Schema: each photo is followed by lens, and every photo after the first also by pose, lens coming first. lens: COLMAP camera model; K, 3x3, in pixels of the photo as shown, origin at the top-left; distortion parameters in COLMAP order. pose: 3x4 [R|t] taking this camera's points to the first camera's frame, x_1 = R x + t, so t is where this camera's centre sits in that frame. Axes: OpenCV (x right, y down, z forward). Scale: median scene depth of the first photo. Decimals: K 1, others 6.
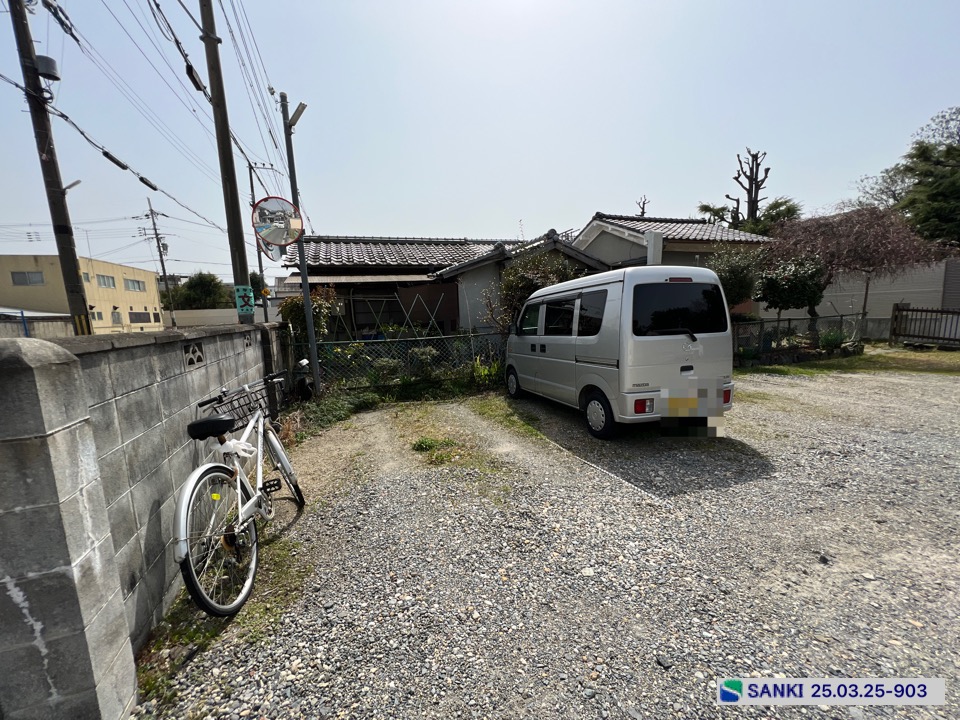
lens RADIAL K [[387.0, 0, 479.4], [0, 387.0, 361.3], [0, 0, 1]] dist [-0.003643, 0.001216]
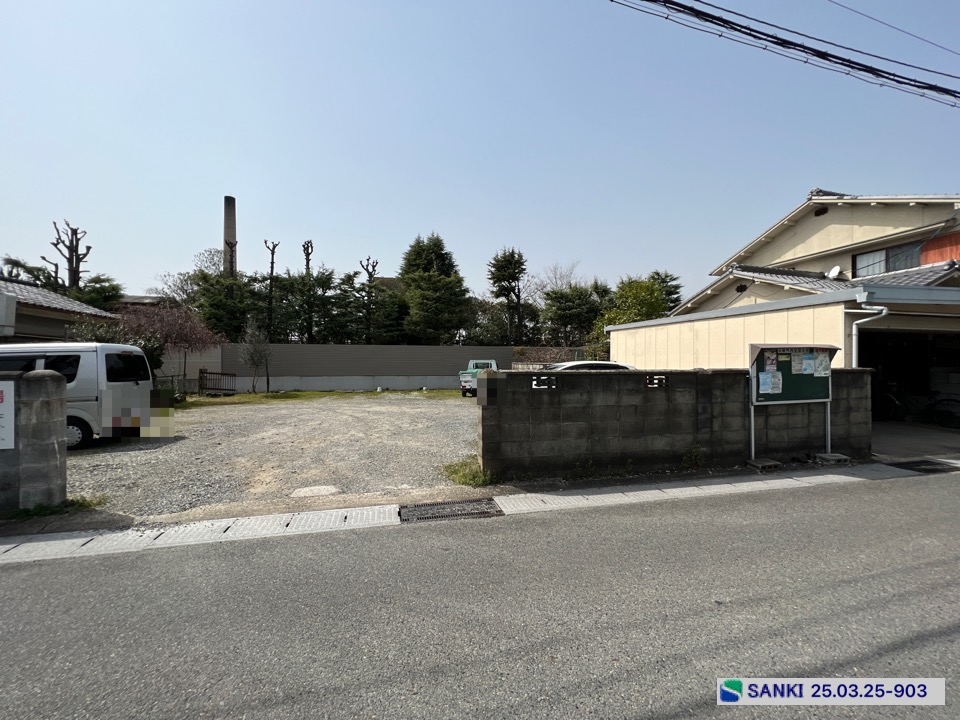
lens RADIAL K [[387.0, 0, 481.4], [0, 387.0, 362.1], [0, 0, 1]] dist [-0.003643, 0.001216]
pose [[0.092265, 0.041803, 0.994857, -0.454254], [0.121513, 0.991178, -0.052918, 0.054758], [-0.988292, 0.125771, 0.086371, -0.325866]]
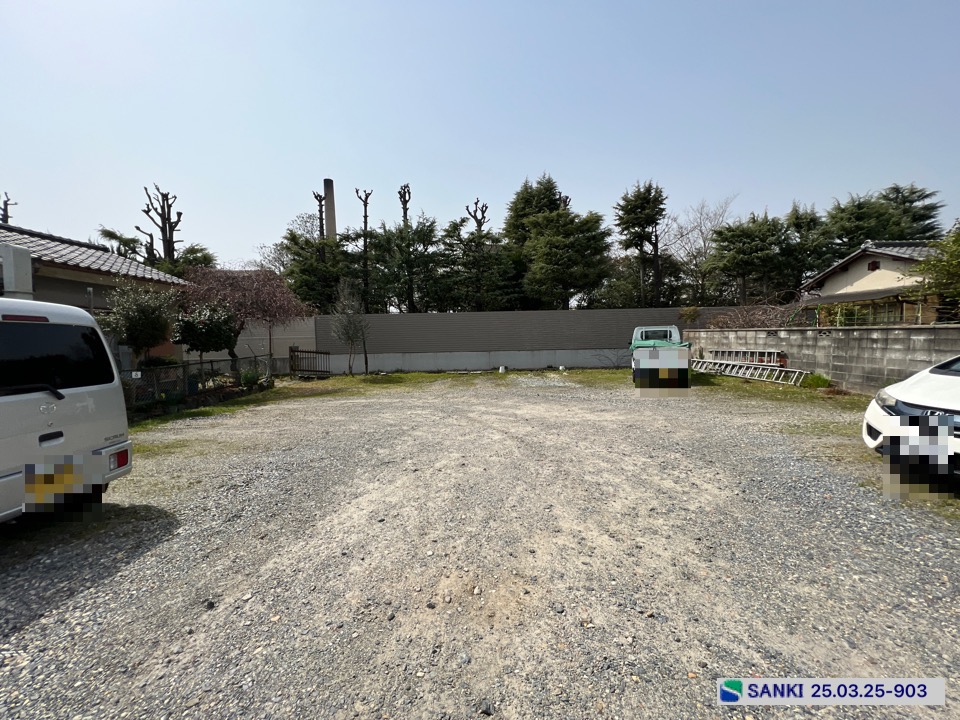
lens RADIAL K [[387.0, 0, 480.7], [0, 387.0, 362.5], [0, 0, 1]] dist [-0.003643, 0.001216]
pose [[0.311409, -0.035179, 0.949625, 0.035246], [0.129788, 0.991525, -0.005830, -0.004539], [-0.941371, 0.125065, 0.313336, -0.014418]]
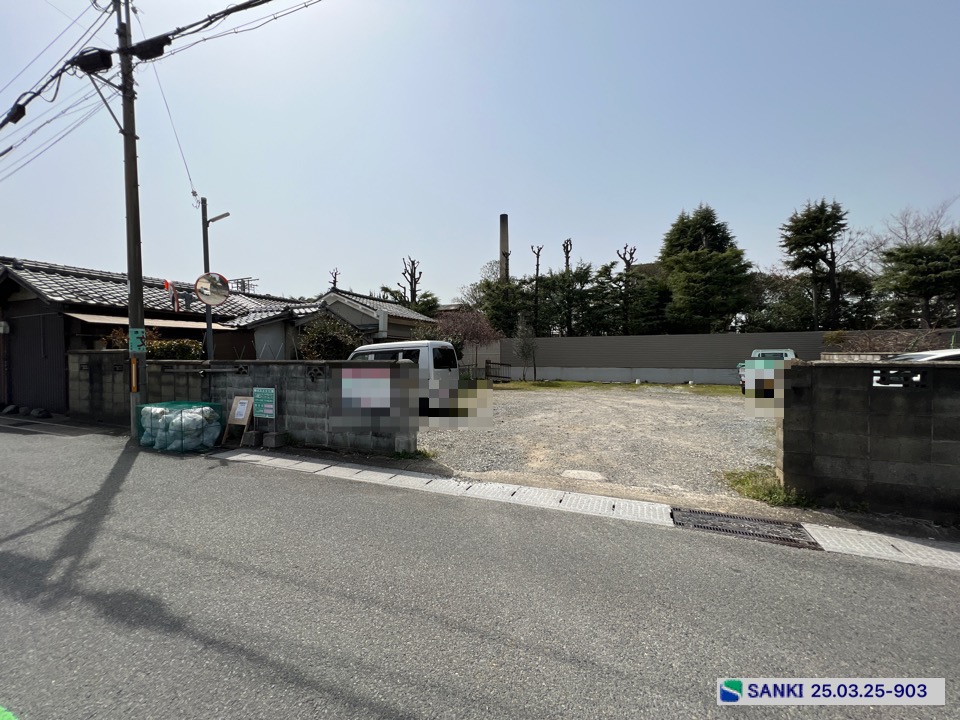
lens RADIAL K [[387.0, 0, 480.8], [0, 387.0, 362.4], [0, 0, 1]] dist [-0.003643, 0.001216]
pose [[0.666956, 0.022376, 0.744761, -0.457233], [0.073039, 0.992772, -0.095236, 0.055302], [-0.741508, 0.117915, 0.660501, -0.314160]]
